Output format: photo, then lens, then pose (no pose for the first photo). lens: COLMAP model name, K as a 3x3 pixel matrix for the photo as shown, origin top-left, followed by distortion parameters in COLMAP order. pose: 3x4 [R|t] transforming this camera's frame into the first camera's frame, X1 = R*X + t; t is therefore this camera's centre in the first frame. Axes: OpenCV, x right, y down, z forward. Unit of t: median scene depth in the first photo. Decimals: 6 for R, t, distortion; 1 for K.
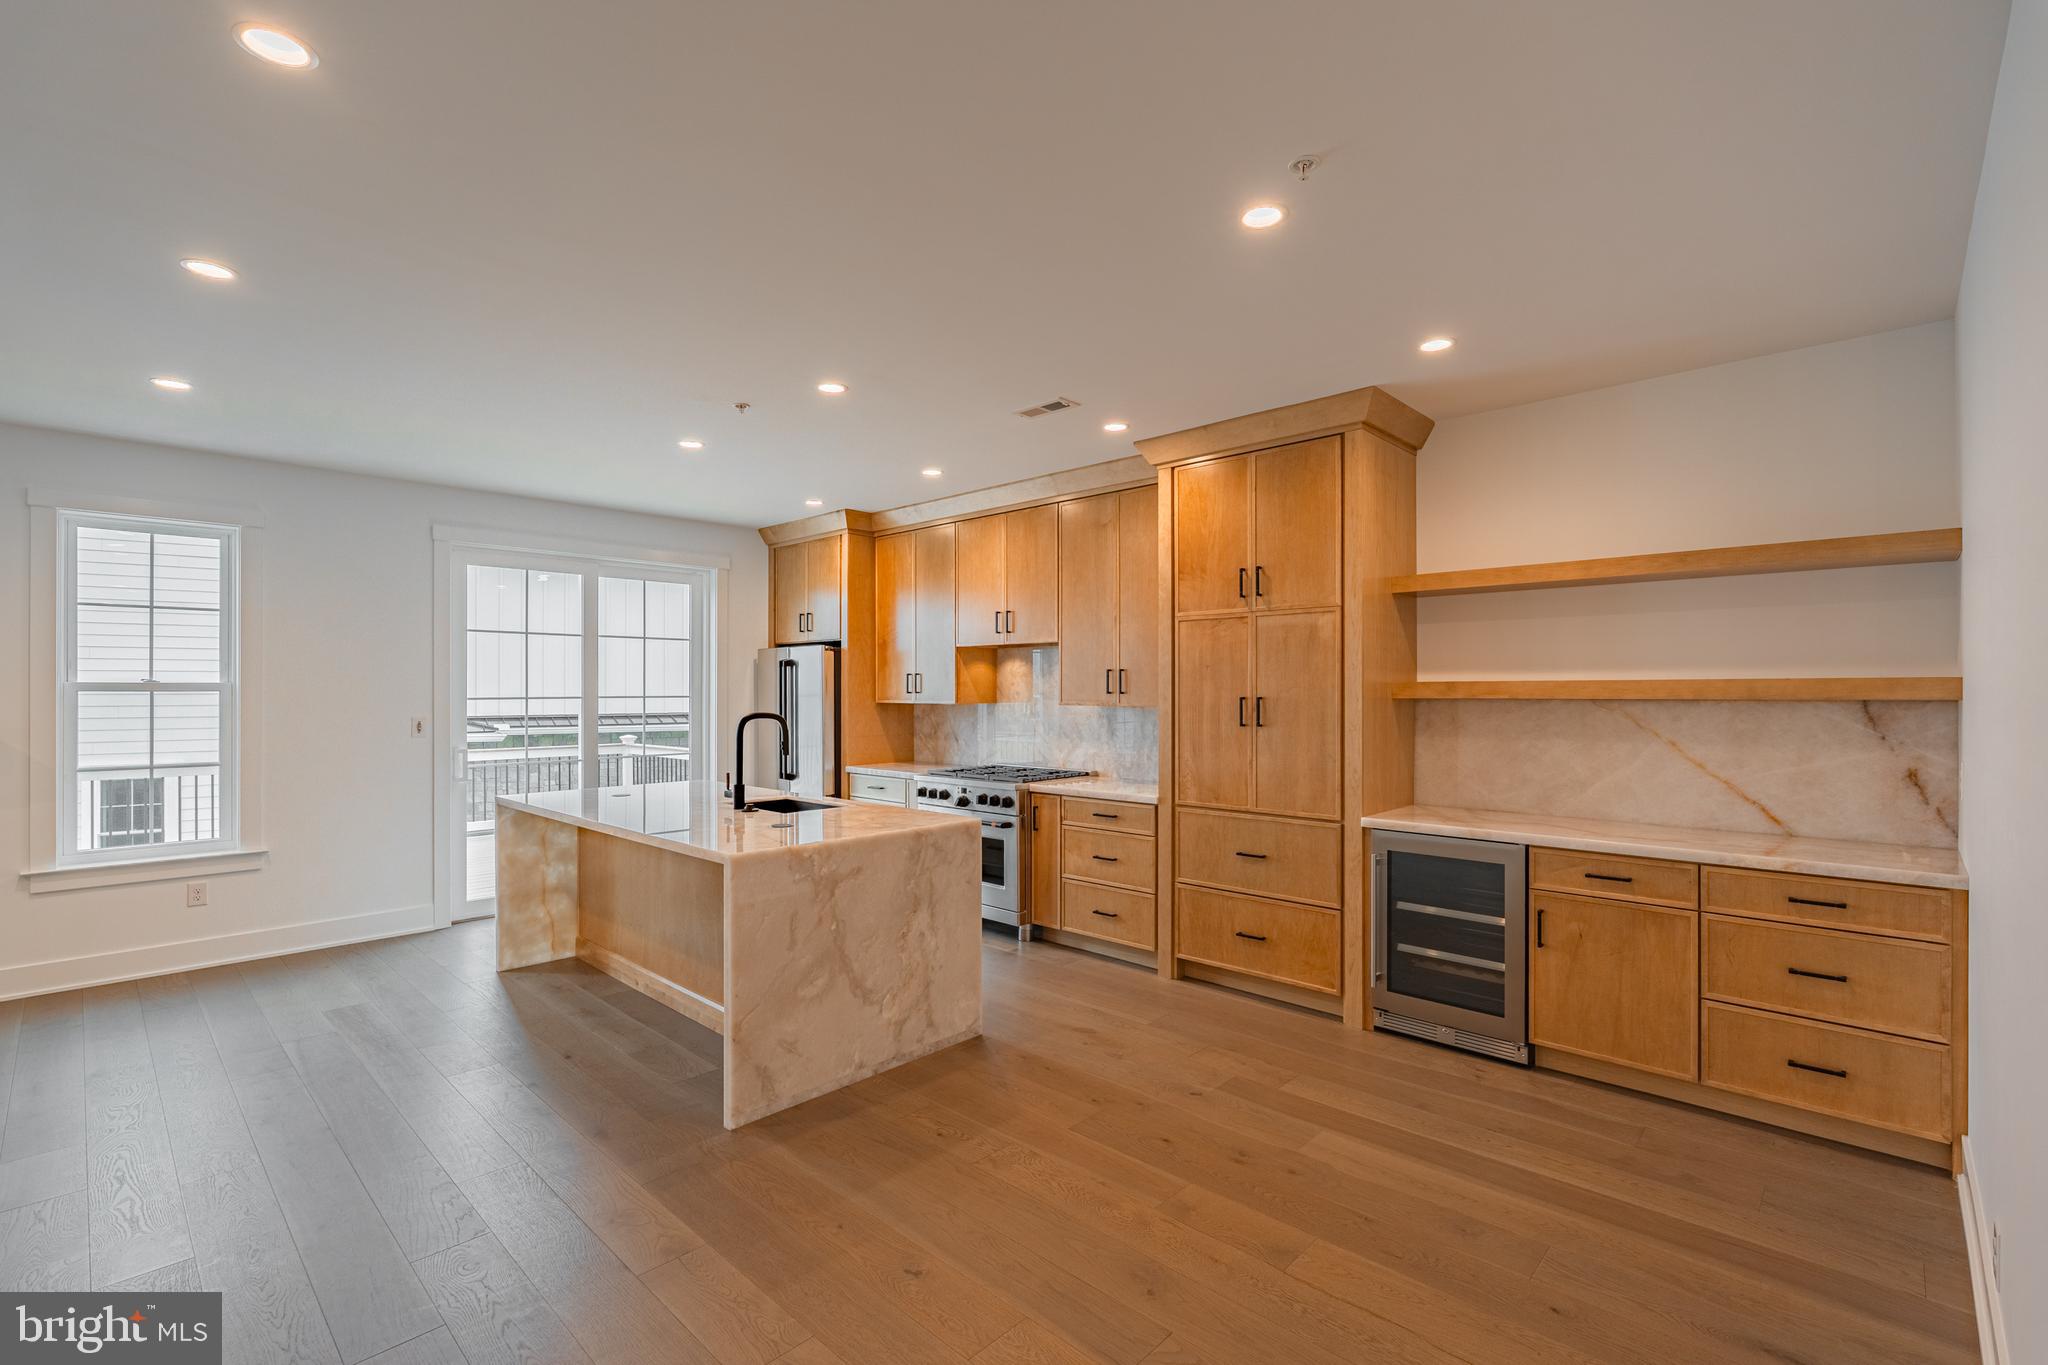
lens RADIAL K [[913.5, 0, 1025.7], [0, 913.5, 687.7], [0, 0, 1]] dist [-0.001252, 0.000198]
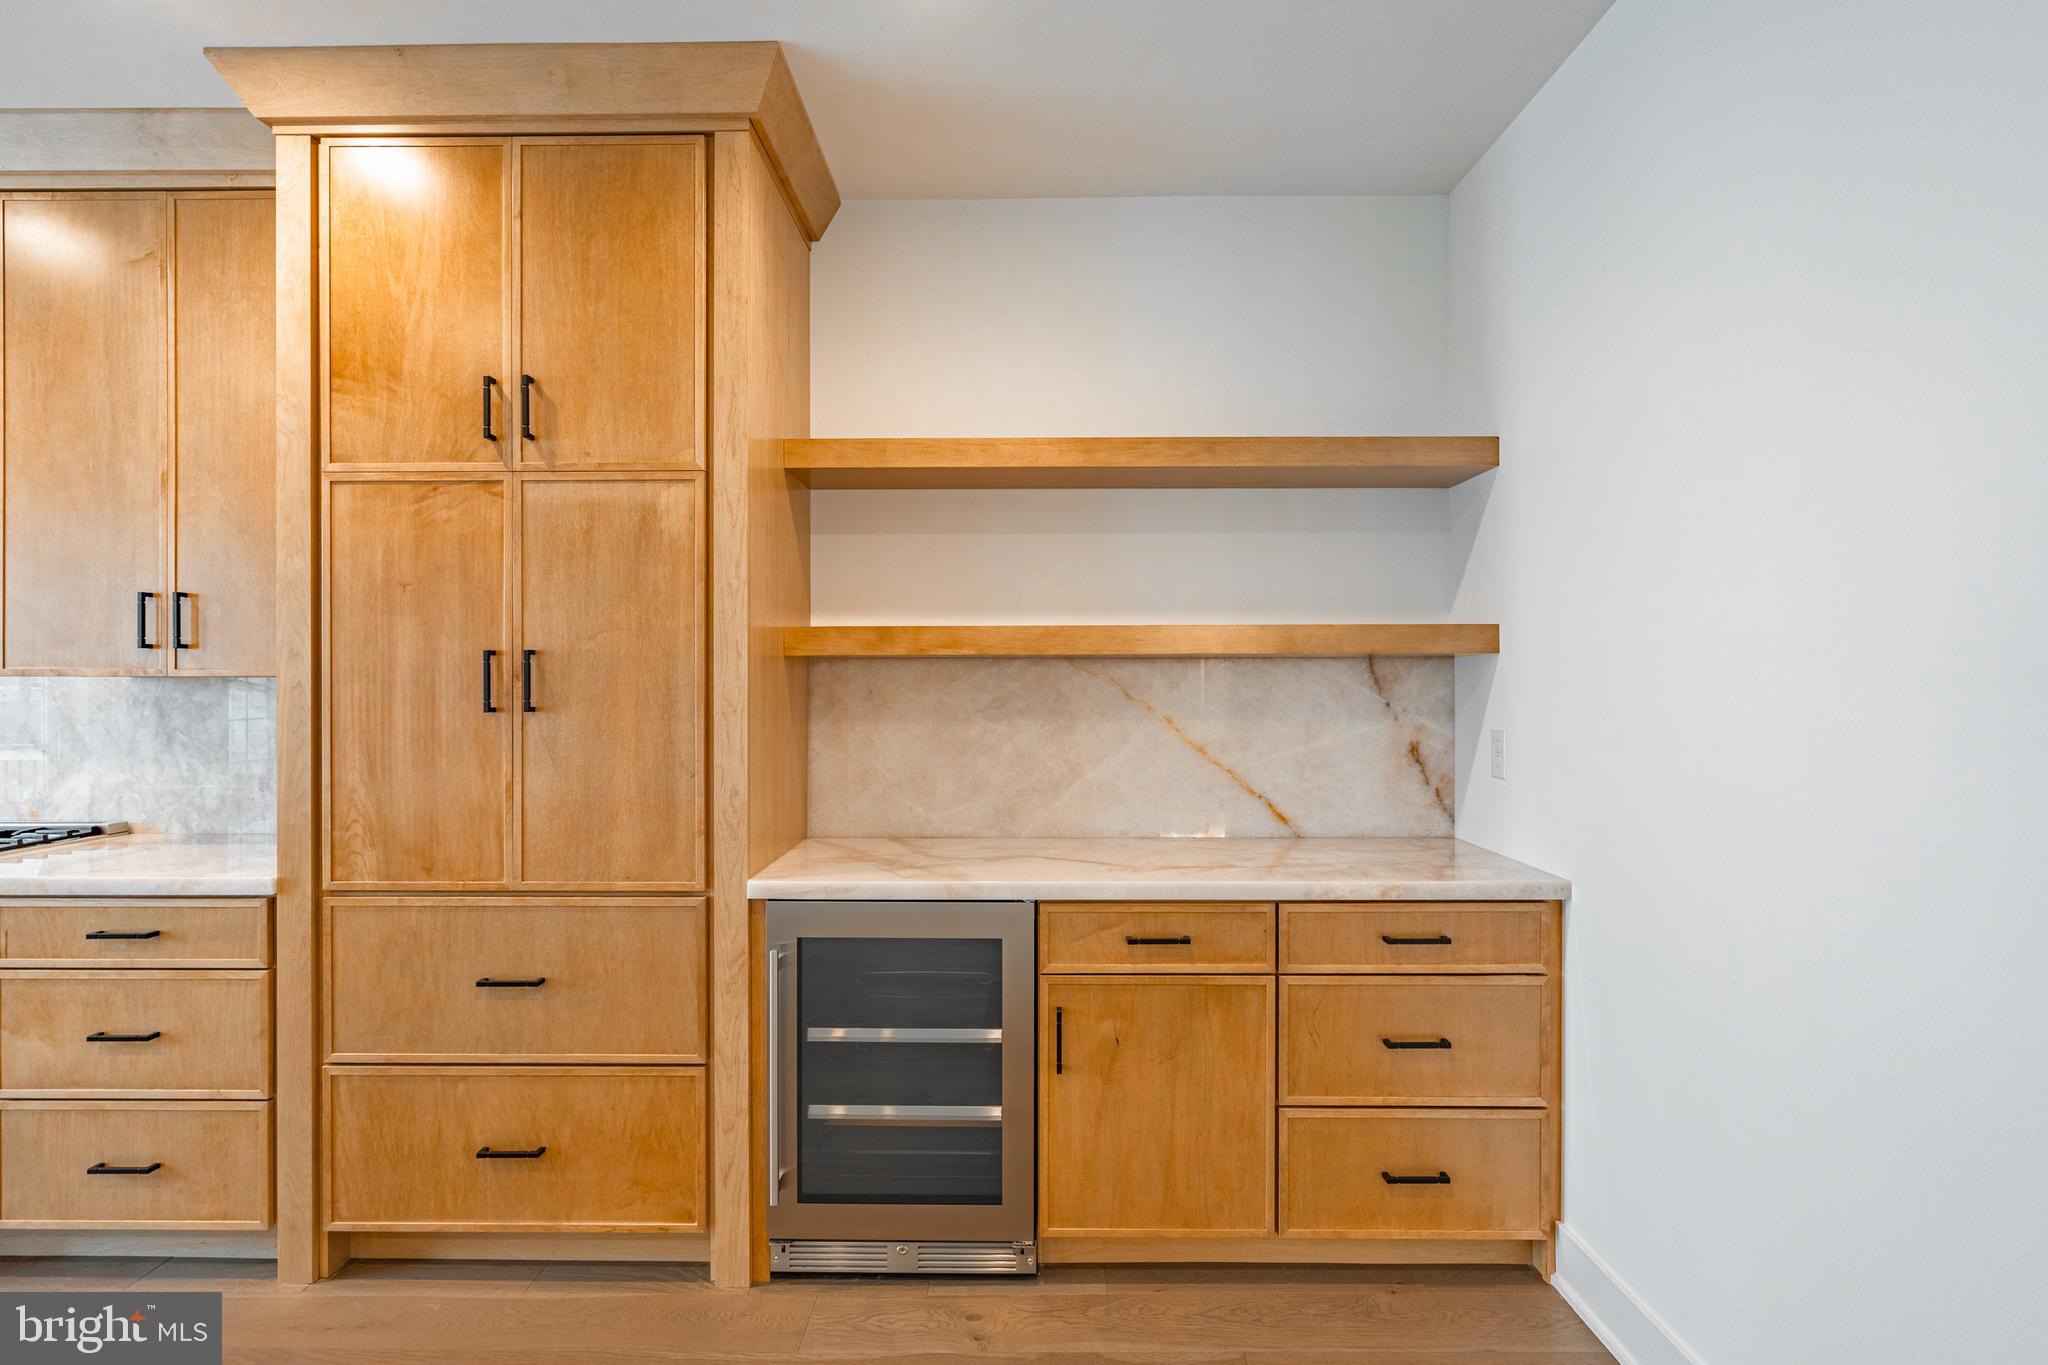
lens RADIAL K [[1026.9, 0, 1026.6], [0, 1026.9, 679.1], [0, 0, 1]] dist [-0.002509, -0.000838]
pose [[0.729745, -0.002085, 0.683716, 0.083009], [-0.001611, 0.999987, 0.004769, 0.023907], [-0.683718, -0.004582, 0.729732, 0.456900]]
